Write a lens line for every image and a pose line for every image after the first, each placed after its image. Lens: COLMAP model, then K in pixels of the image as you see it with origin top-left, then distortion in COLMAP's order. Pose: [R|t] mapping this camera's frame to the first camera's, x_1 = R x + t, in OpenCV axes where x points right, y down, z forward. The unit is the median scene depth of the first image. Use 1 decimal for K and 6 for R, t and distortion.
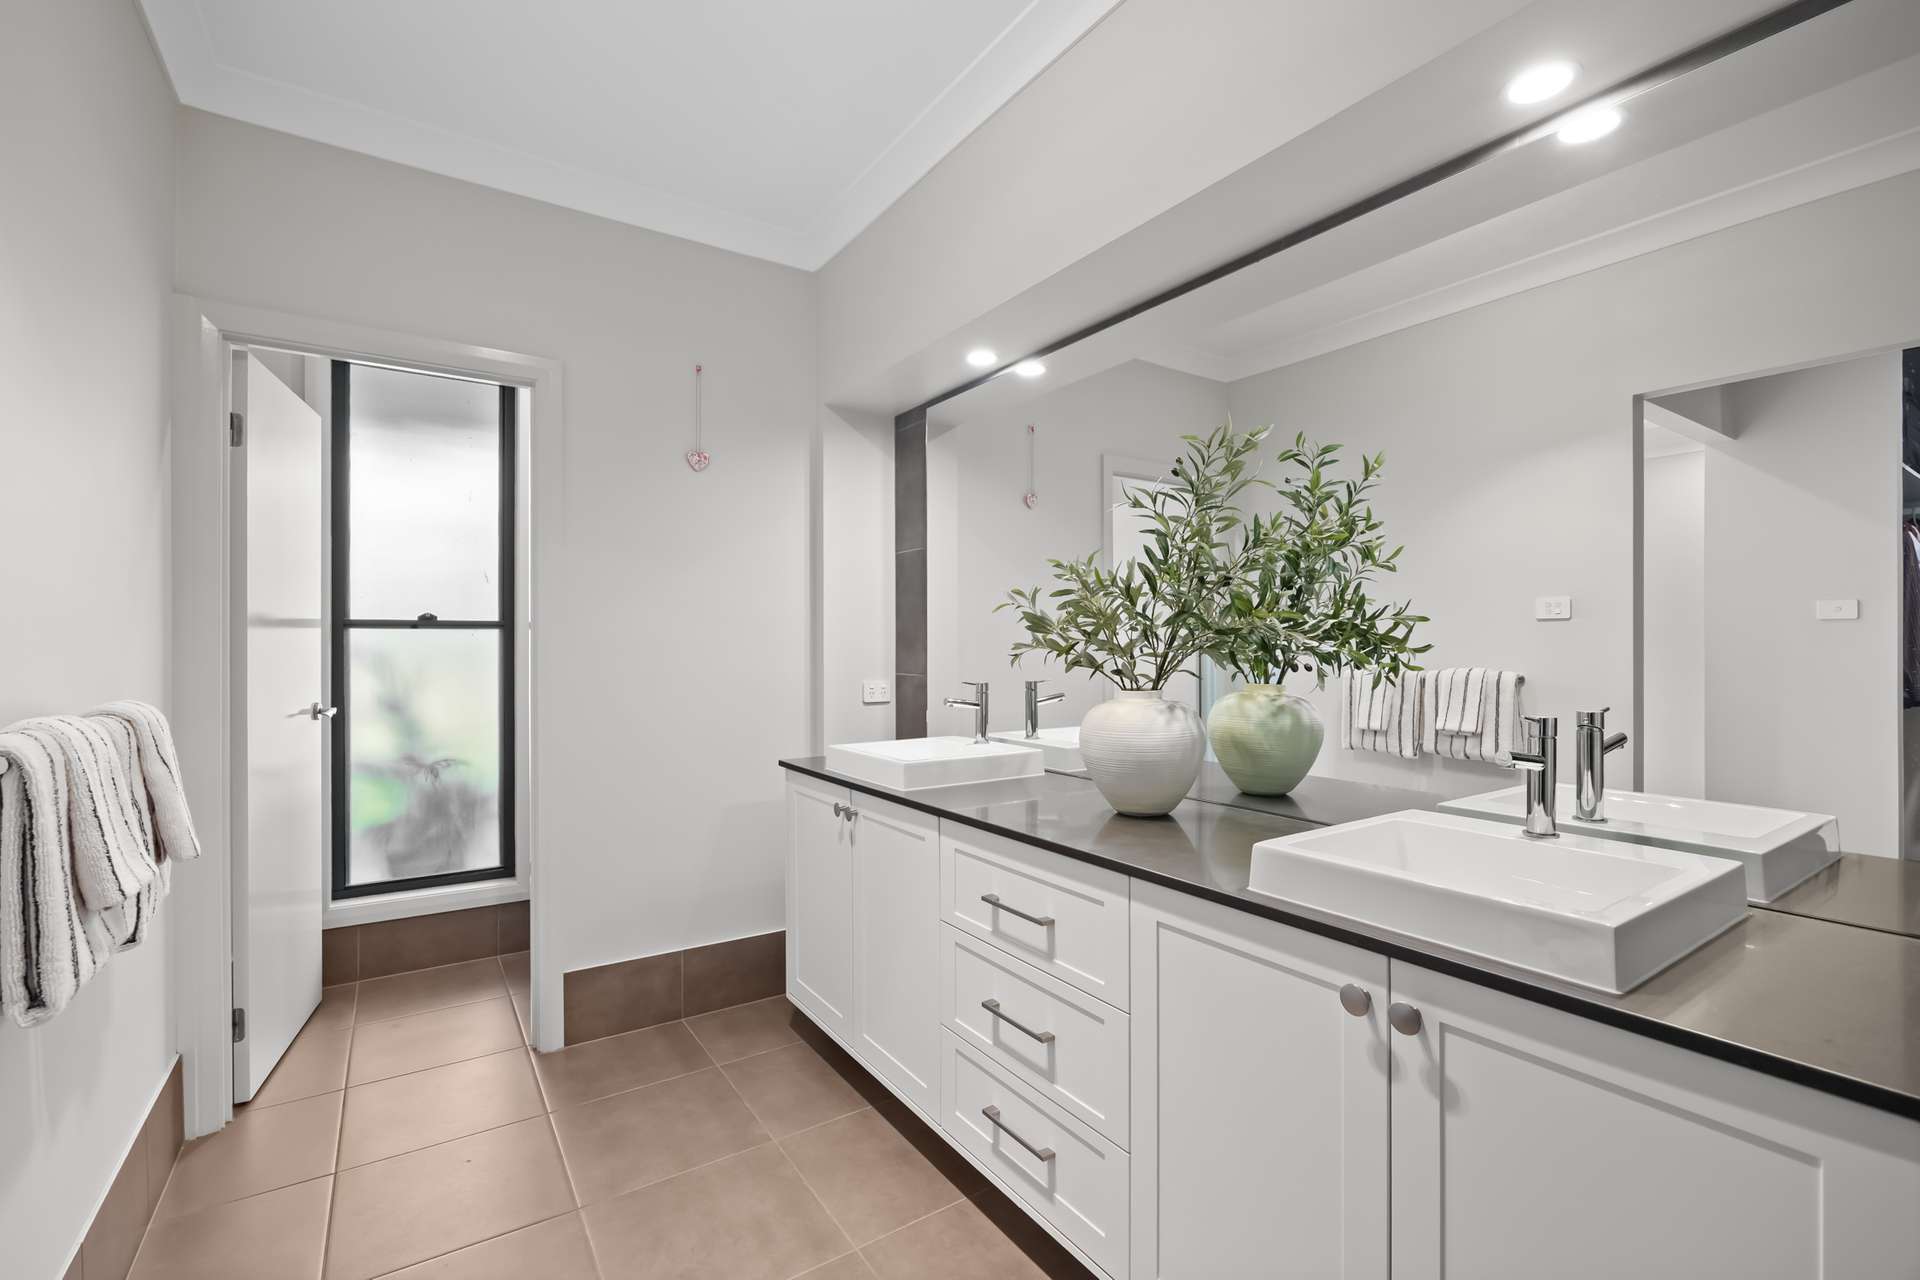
lens RADIAL K [[839.7, 0, 961.9], [0, 839.7, 641.7], [0, 0, 1]] dist [-0.003436, -0.000148]
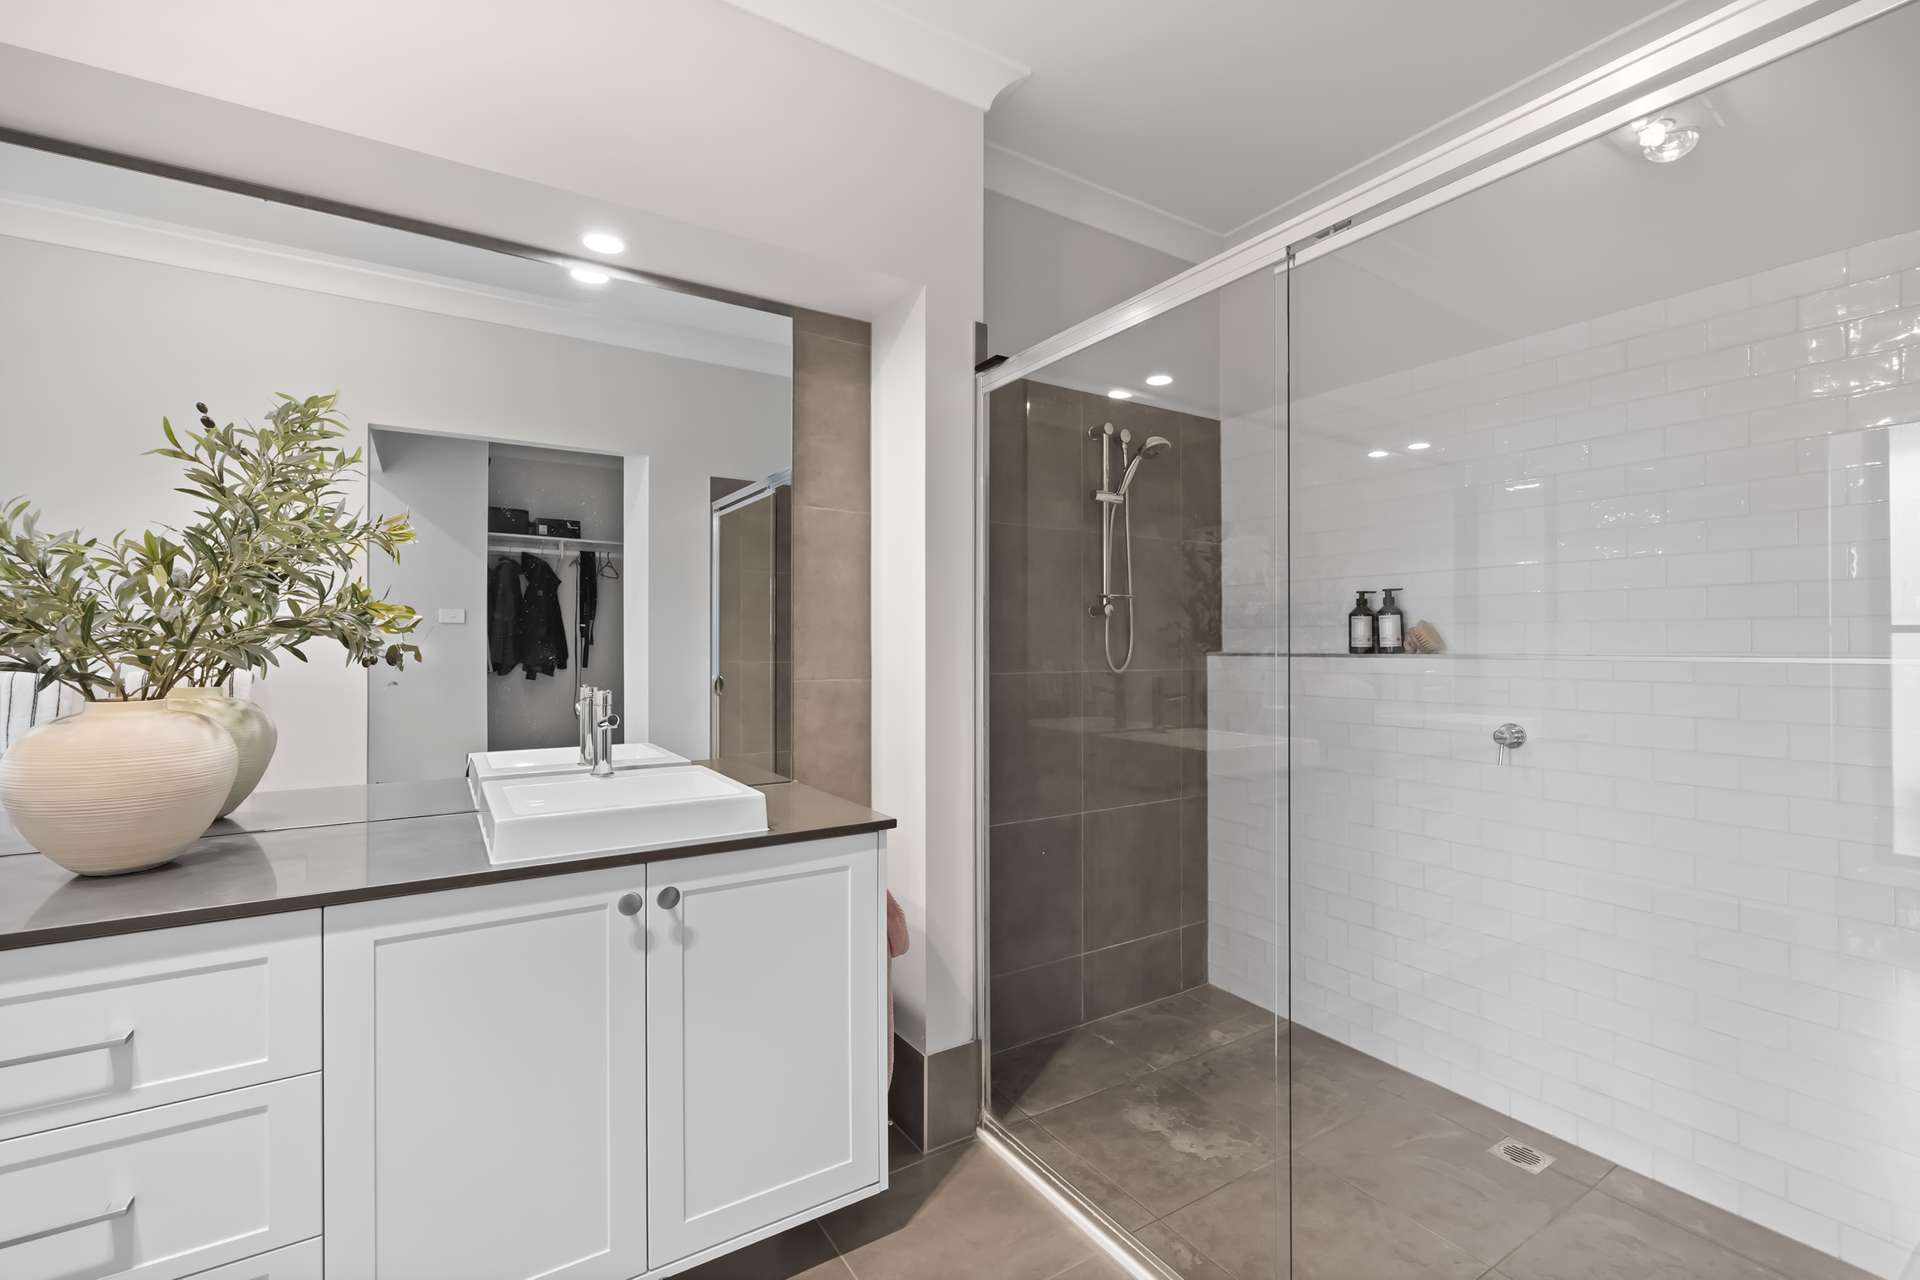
lens RADIAL K [[839.7, 0, 955.2], [0, 839.7, 641.7], [0, 0, 1]] dist [-0.003436, -0.000148]
pose [[0.028934, 0.005322, 0.999567, -0.682878], [-0.001578, 0.999985, -0.005278, 0.012558], [-0.999580, -0.001424, 0.028942, 0.354369]]
